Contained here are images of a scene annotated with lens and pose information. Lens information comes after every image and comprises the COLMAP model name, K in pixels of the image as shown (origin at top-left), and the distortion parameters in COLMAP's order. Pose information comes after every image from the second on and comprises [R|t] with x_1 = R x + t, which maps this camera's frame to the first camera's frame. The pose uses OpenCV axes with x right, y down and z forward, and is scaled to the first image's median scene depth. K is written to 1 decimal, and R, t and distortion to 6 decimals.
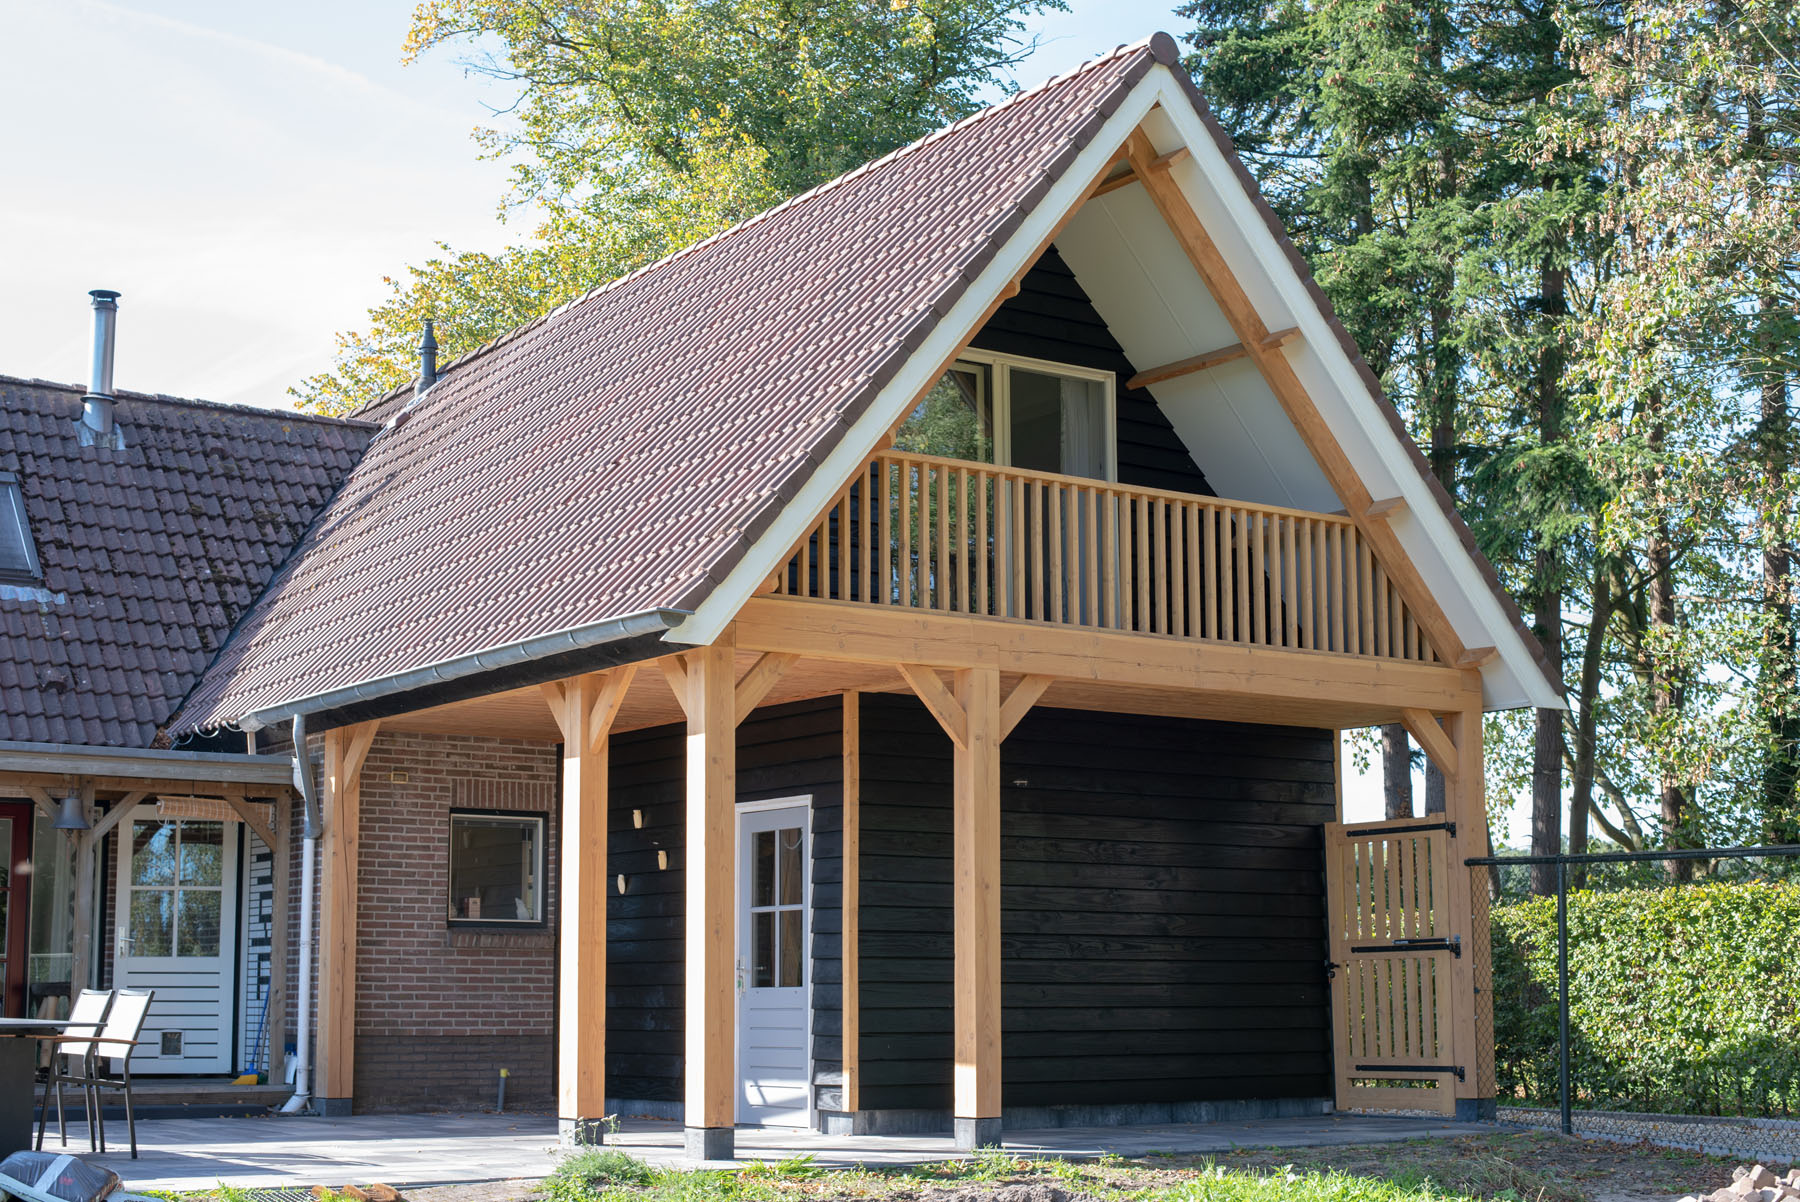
lens RADIAL K [[2634.3, 0, 900.0], [0, 2634.3, 601.0], [0, 0, 1]] dist [-0.033077, -0.039585]
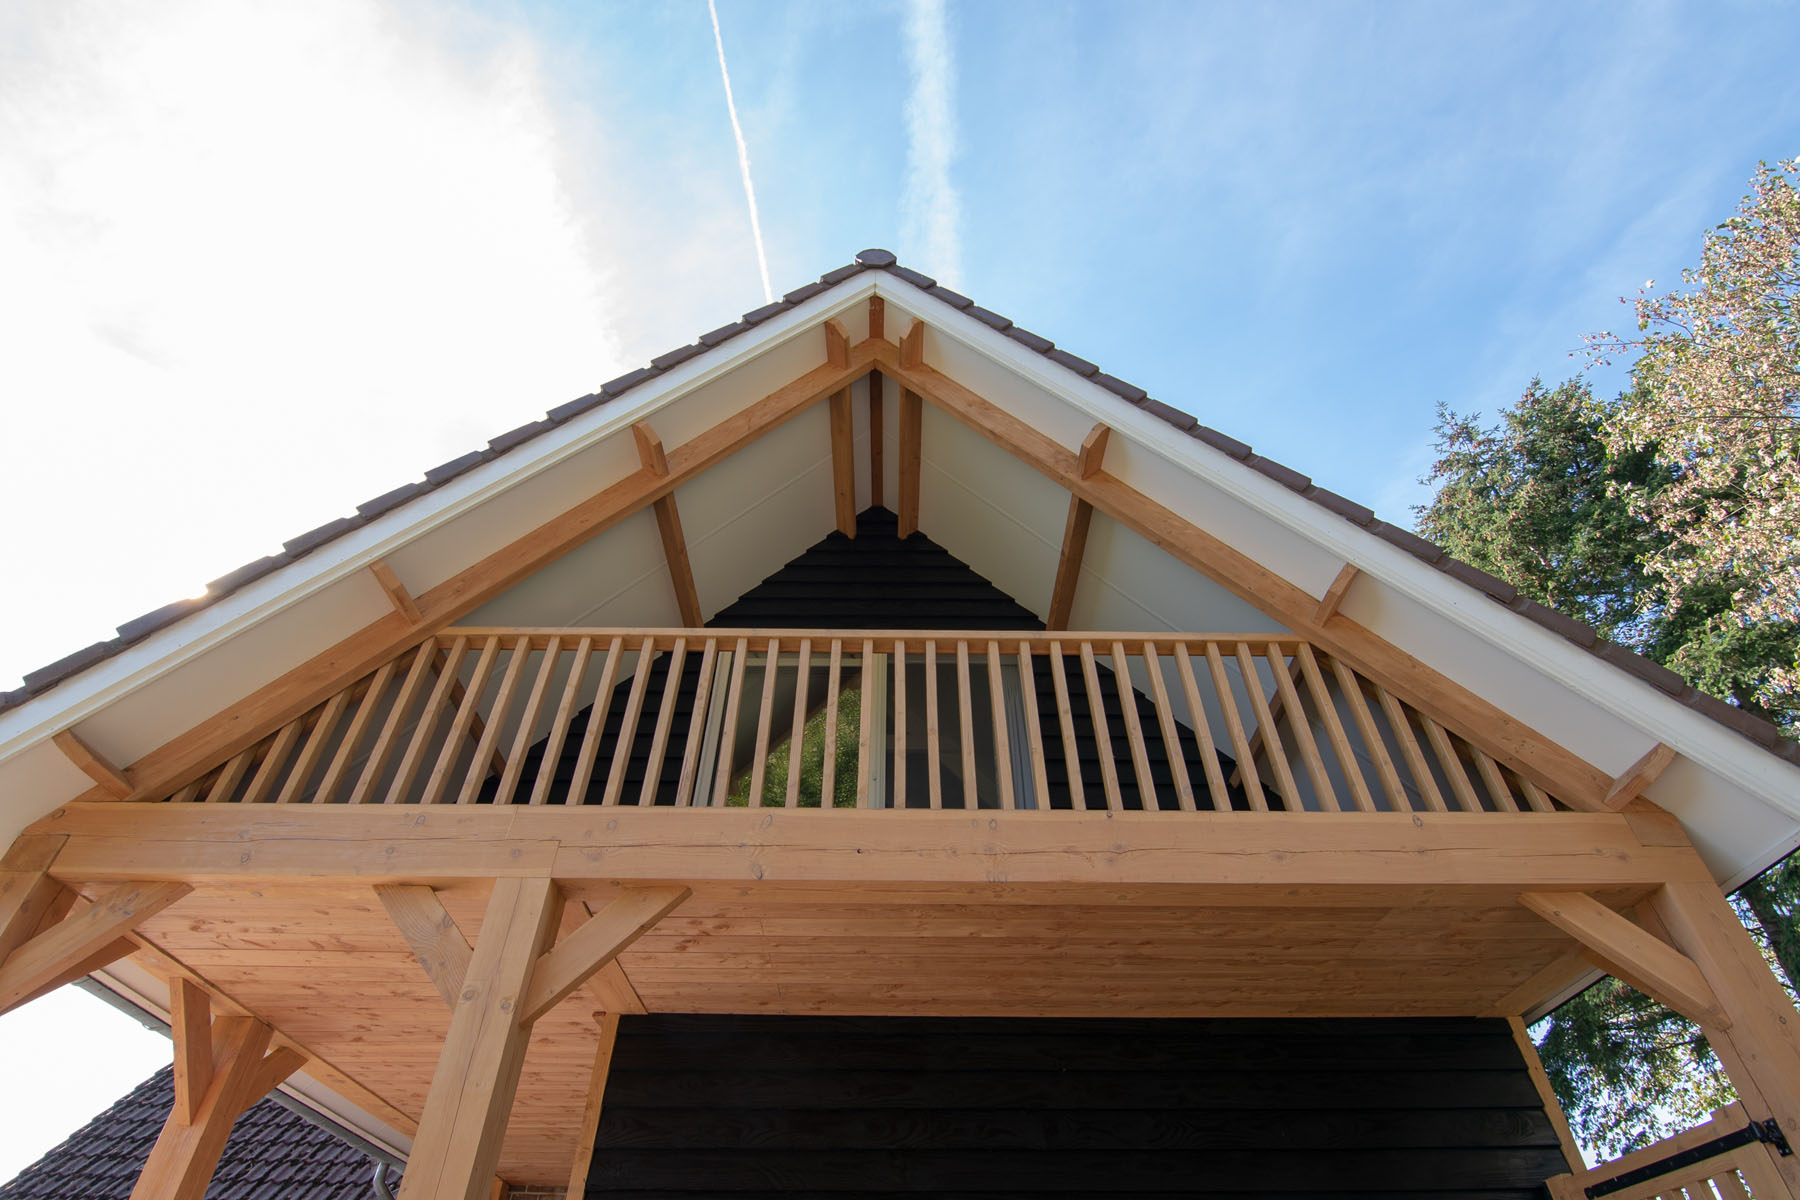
lens RADIAL K [[903.3, 0, 896.1], [0, 903.3, 614.5], [0, 0, 1]] dist [-0.017155, -0.000971]
pose [[0.820224, -0.384240, -0.423784, 0.183724], [0.081819, 0.812010, -0.577881, 0.088972], [0.566161, 0.439318, 0.697468, 0.762371]]
